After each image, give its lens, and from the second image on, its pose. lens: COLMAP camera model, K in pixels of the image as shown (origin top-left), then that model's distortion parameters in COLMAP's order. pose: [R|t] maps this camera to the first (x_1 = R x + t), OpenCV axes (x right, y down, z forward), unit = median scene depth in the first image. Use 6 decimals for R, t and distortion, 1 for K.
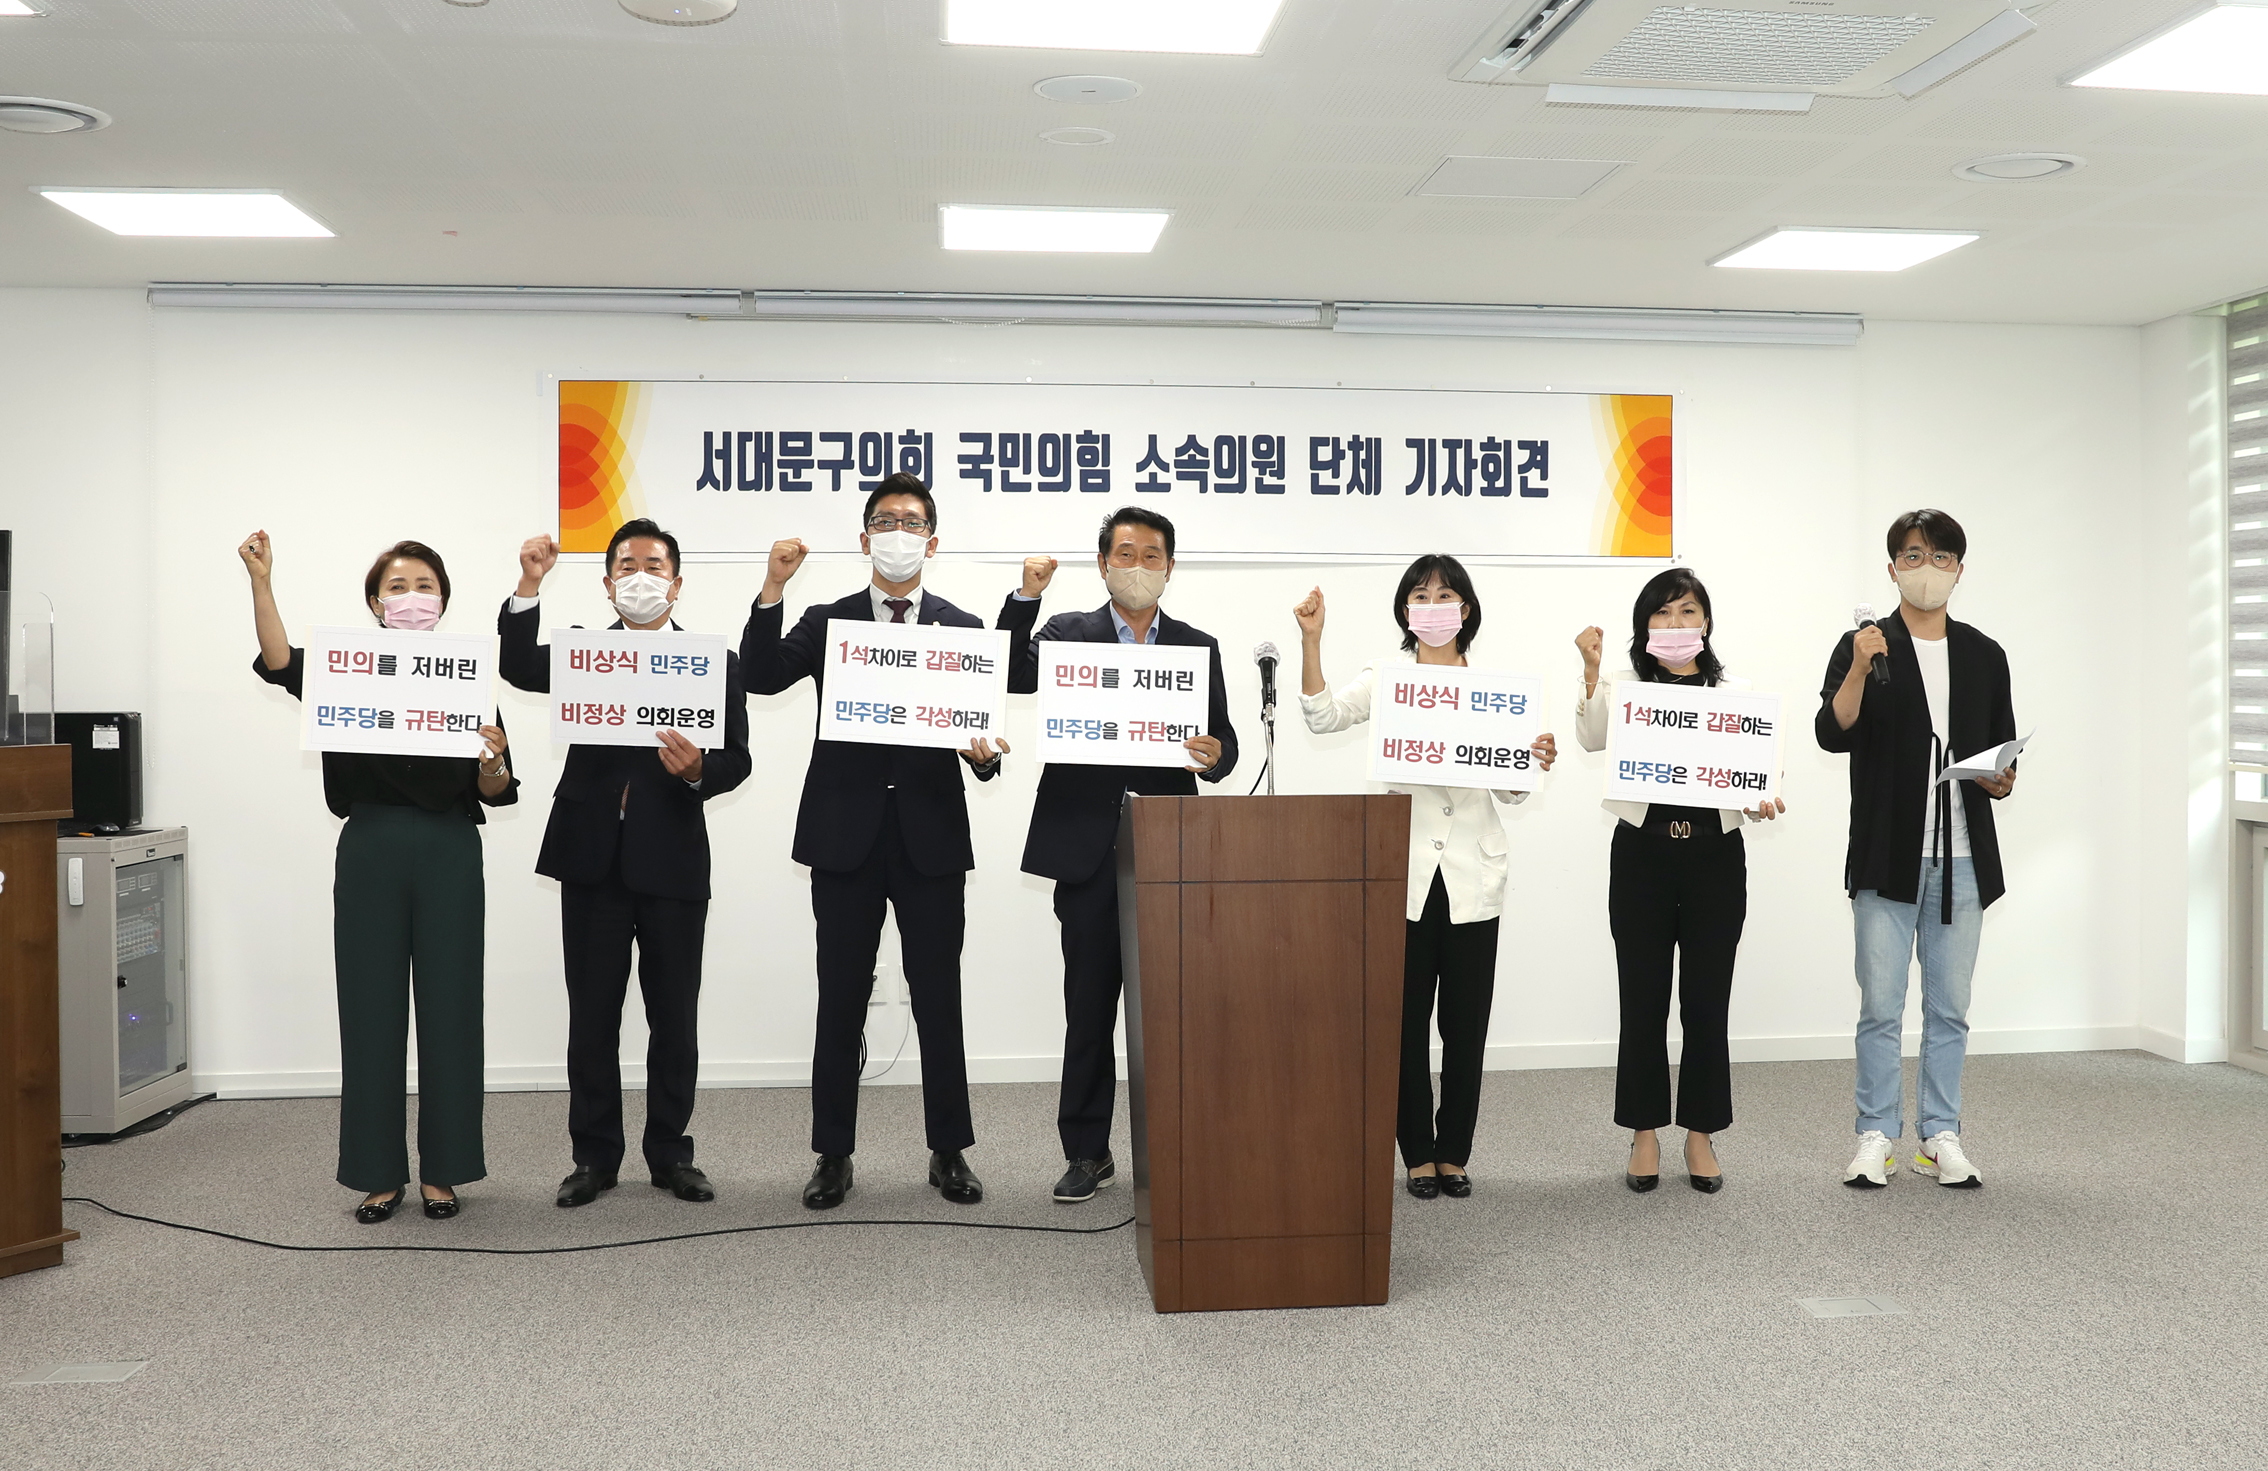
lens RADIAL K [[1759.0, 0, 1176.0], [0, 1759.0, 682.0], [0, 0, 1]] dist [-0.072662, -0.004026]
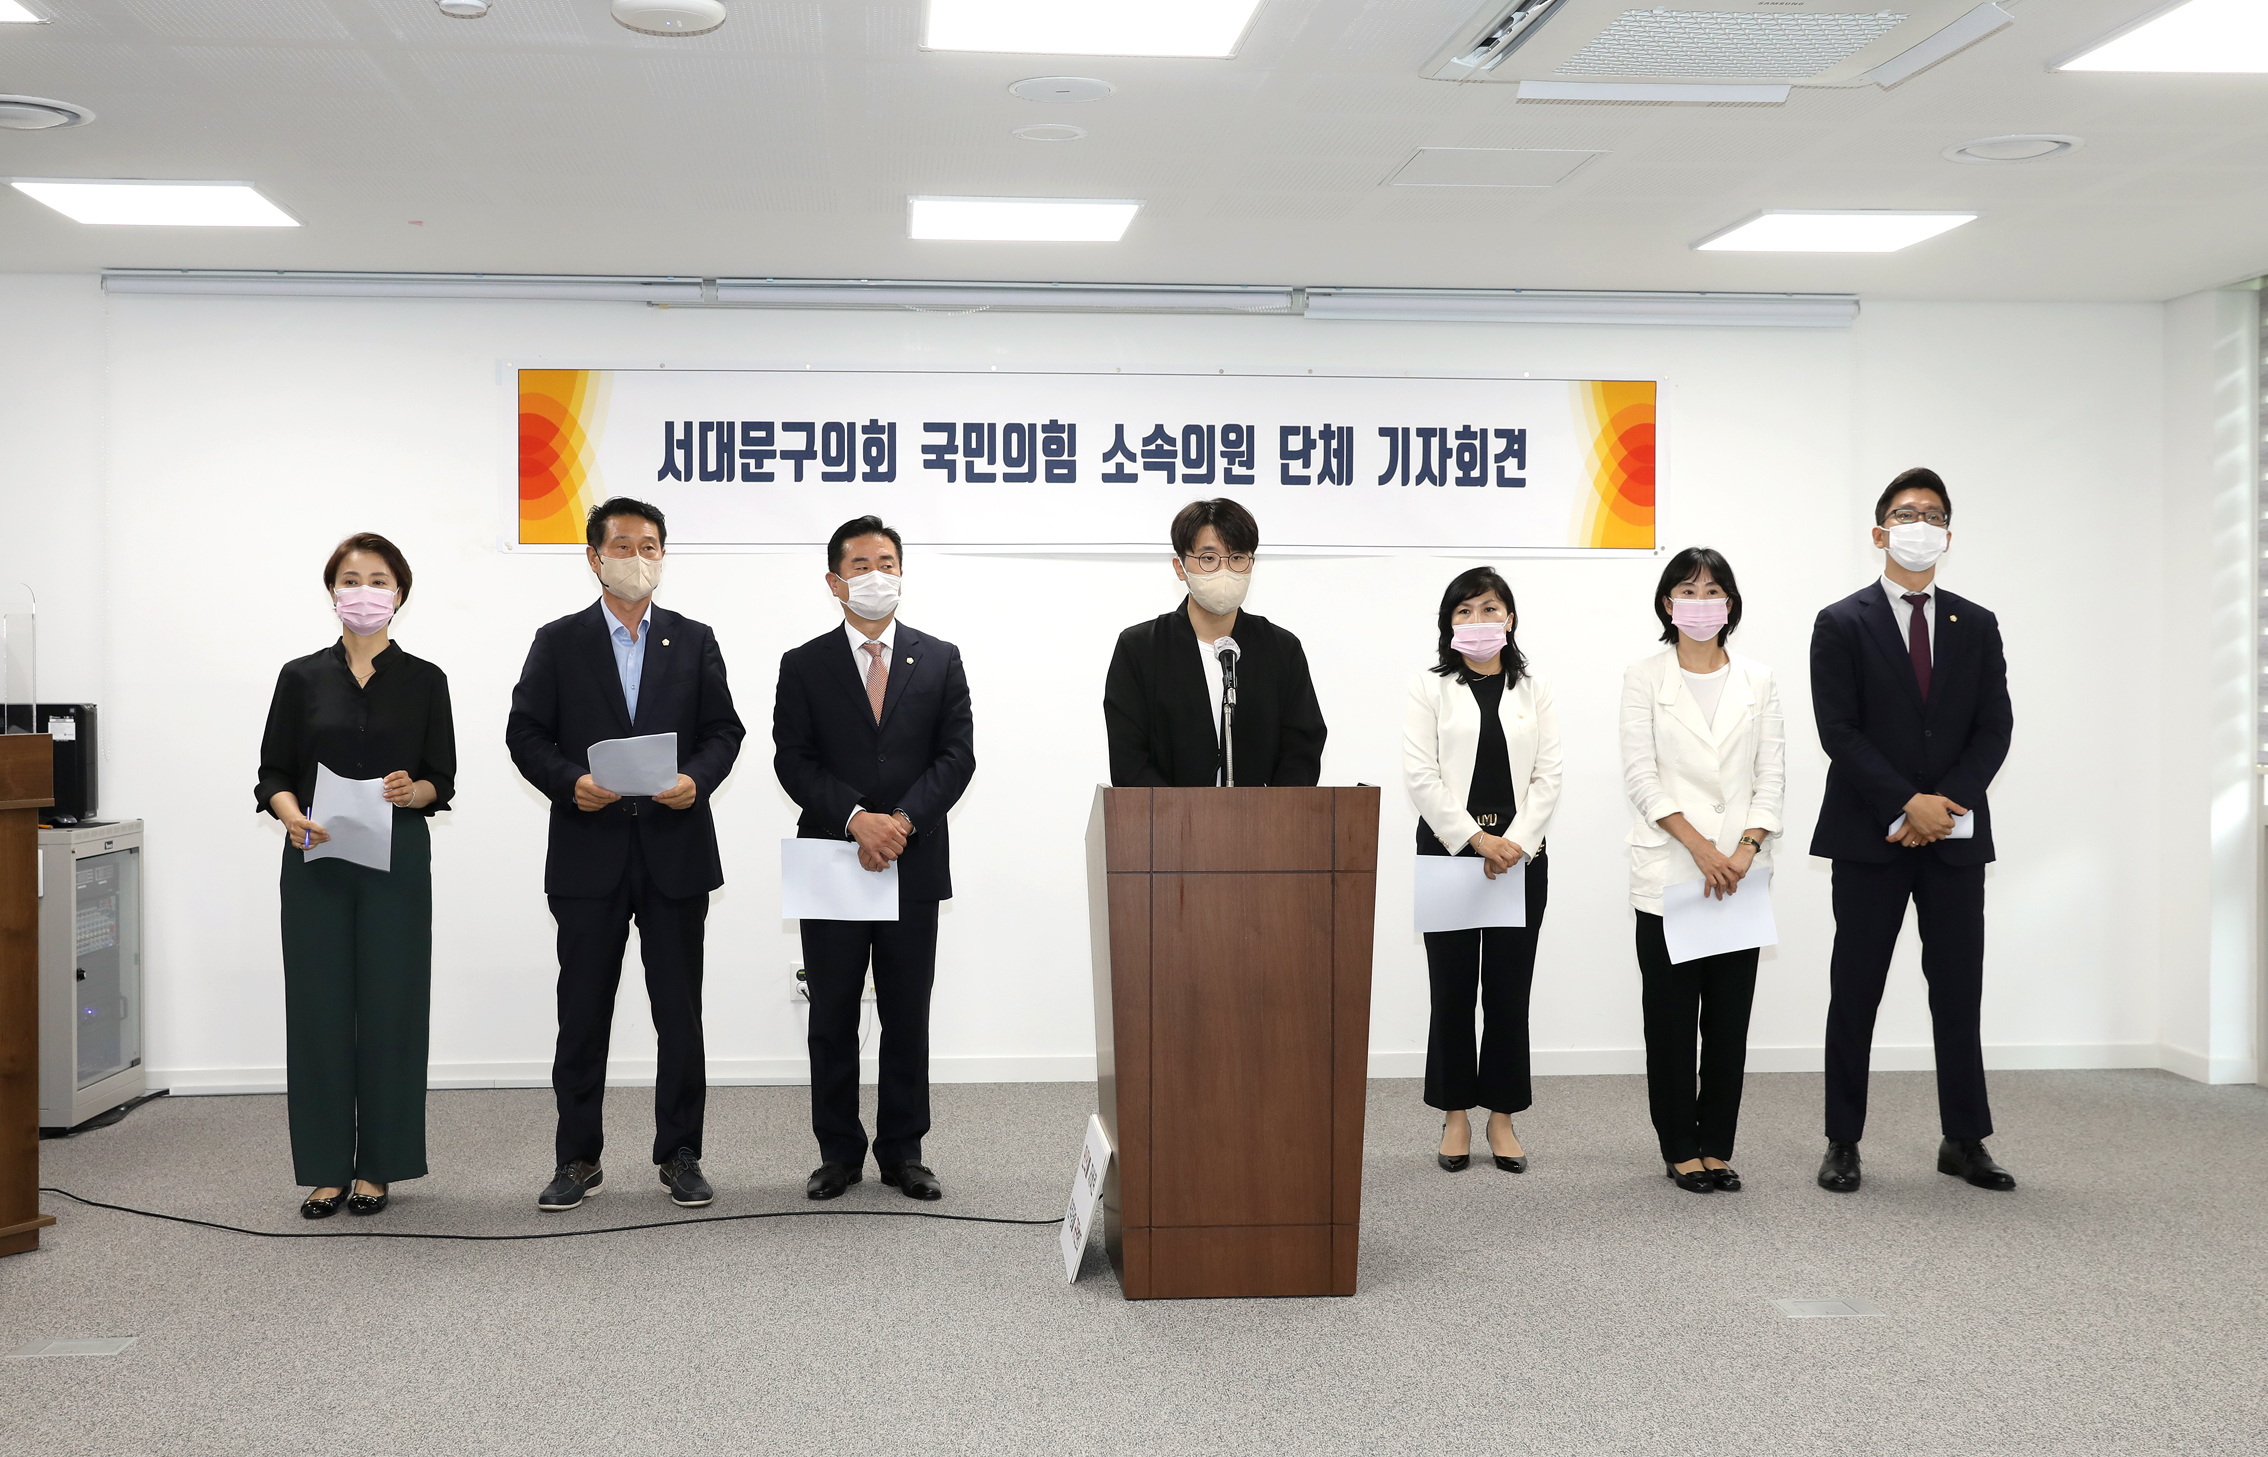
lens RADIAL K [[2424.6, 0, 1025.8], [0, 2424.6, 677.3], [0, 0, 1]] dist [-0.066735, 0.023199]
pose [[0.999569, 0.002568, -0.029255, -0.025824], [-0.002756, 0.999976, -0.006377, 0.009430], [0.029238, 0.006455, 0.999552, -0.356210]]
